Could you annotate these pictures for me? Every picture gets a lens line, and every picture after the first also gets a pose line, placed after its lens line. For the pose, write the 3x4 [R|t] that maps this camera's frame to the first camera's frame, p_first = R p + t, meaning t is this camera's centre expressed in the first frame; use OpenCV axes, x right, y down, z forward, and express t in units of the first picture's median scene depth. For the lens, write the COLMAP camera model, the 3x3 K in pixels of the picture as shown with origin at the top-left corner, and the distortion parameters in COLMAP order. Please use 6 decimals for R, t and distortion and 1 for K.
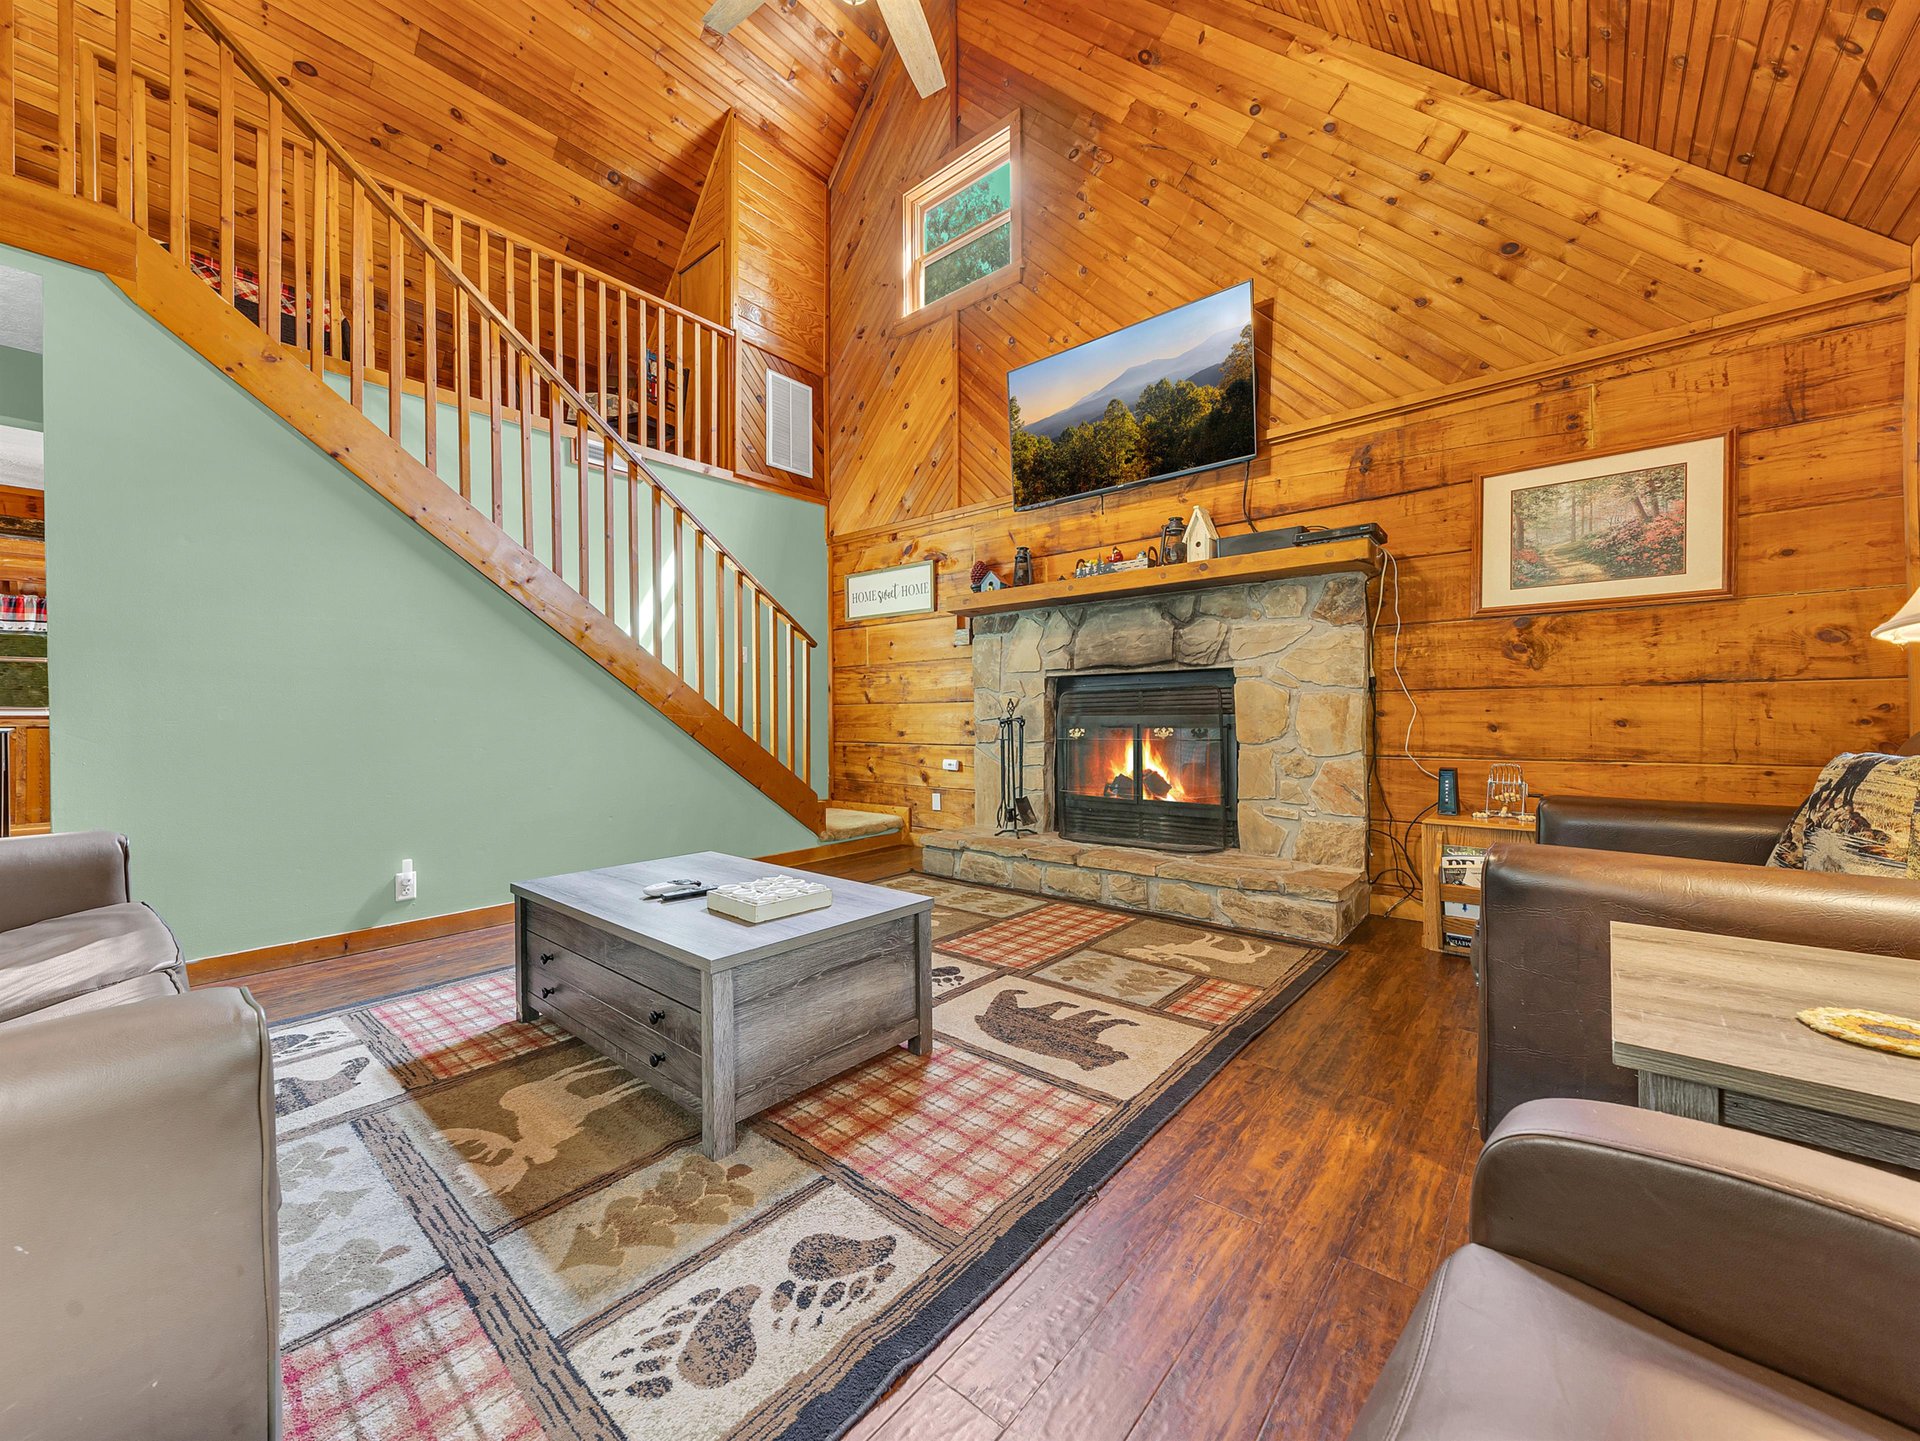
lens RADIAL K [[730.0, 0, 963.2], [0, 730.0, 721.5], [0, 0, 1]] dist [0.000689, 0.000067]
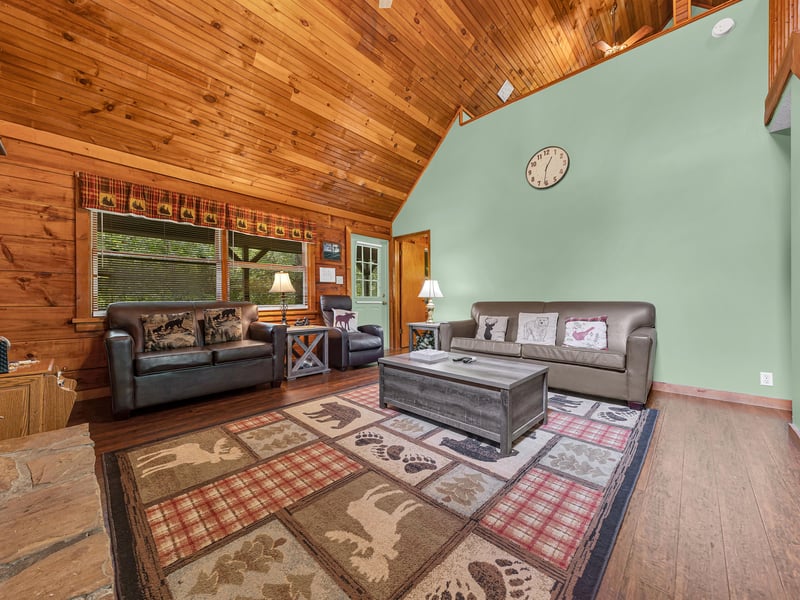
lens RADIAL K [[304.2, 0, 399.0], [0, 304.2, 301.4], [0, 0, 1]] dist [0.000689, 0.000067]
pose [[-0.998101, 0.010654, 0.060670, -0.155061], [0.010938, 0.999931, 0.004357, -0.004857], [-0.060620, 0.005012, -0.998148, 1.690664]]
